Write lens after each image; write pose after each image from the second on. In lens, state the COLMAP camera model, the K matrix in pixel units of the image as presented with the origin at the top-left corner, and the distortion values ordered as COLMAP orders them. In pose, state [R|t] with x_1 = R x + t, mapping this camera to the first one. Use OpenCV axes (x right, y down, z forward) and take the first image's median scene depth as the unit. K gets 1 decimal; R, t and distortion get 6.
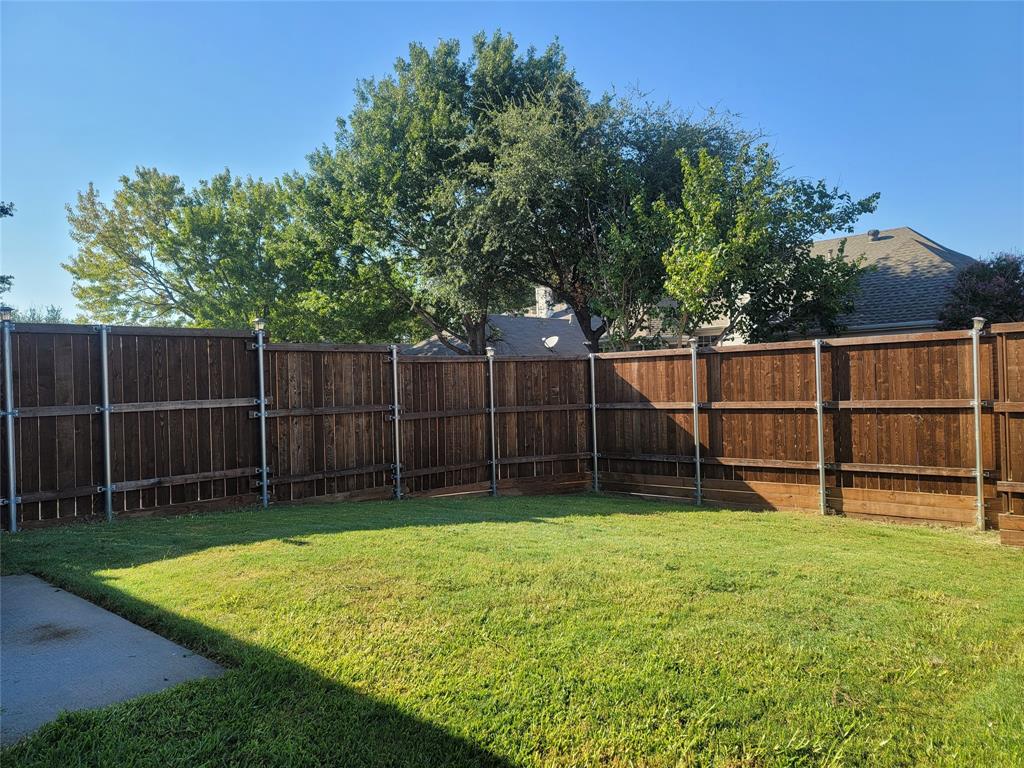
lens RADIAL K [[745.5, 0, 513.2], [0, 745.5, 384.4], [0, 0, 1]] dist [0.071659, -0.059560]
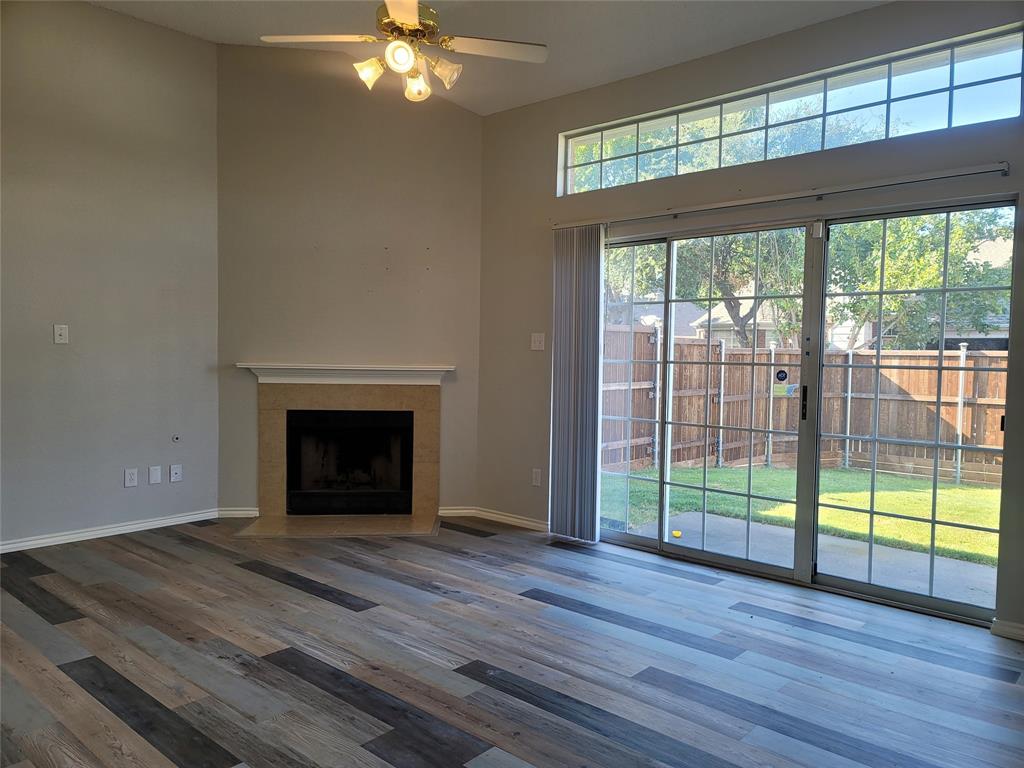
lens RADIAL K [[745.5, 0, 528.3], [0, 745.5, 390.0], [0, 0, 1]] dist [0.071659, -0.059560]
pose [[0.998888, 0.045025, 0.013964, -0.448813], [-0.045673, 0.997698, 0.050127, -0.016023], [-0.011675, -0.050709, 0.998645, -0.180147]]
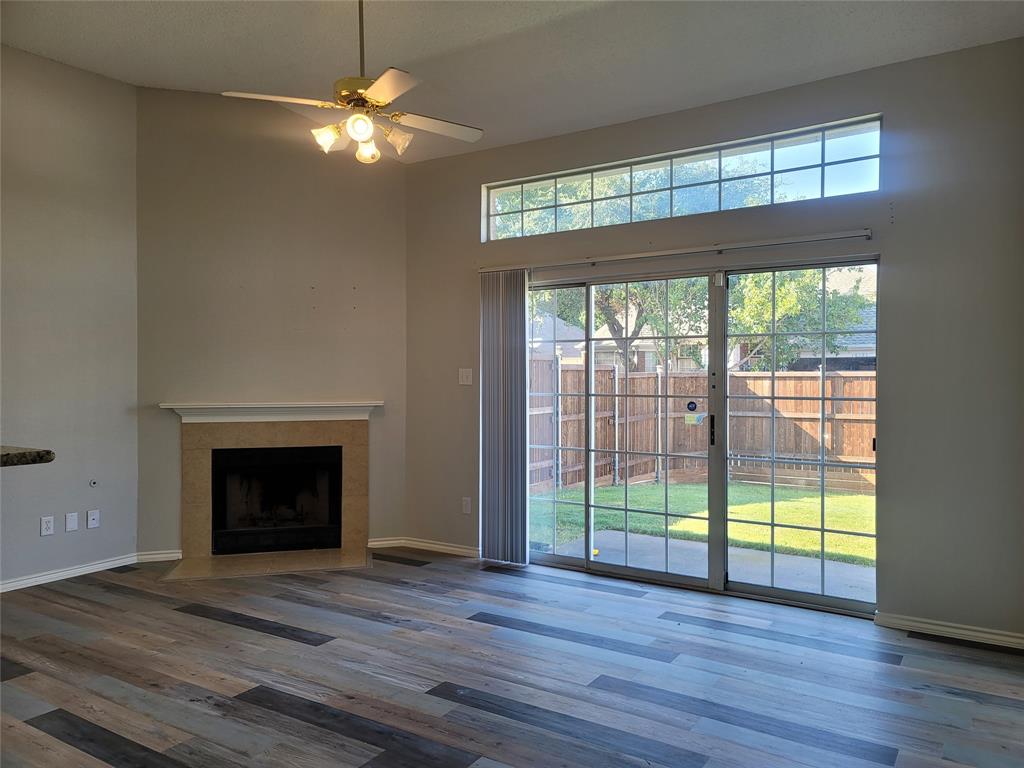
lens RADIAL K [[745.5, 0, 527.8], [0, 745.5, 382.2], [0, 0, 1]] dist [0.071659, -0.059560]
pose [[0.985445, 0.026456, 0.167923, -0.483311], [-0.027947, 0.999588, 0.006519, -0.024722], [-0.167681, -0.011117, 0.985779, -0.210263]]
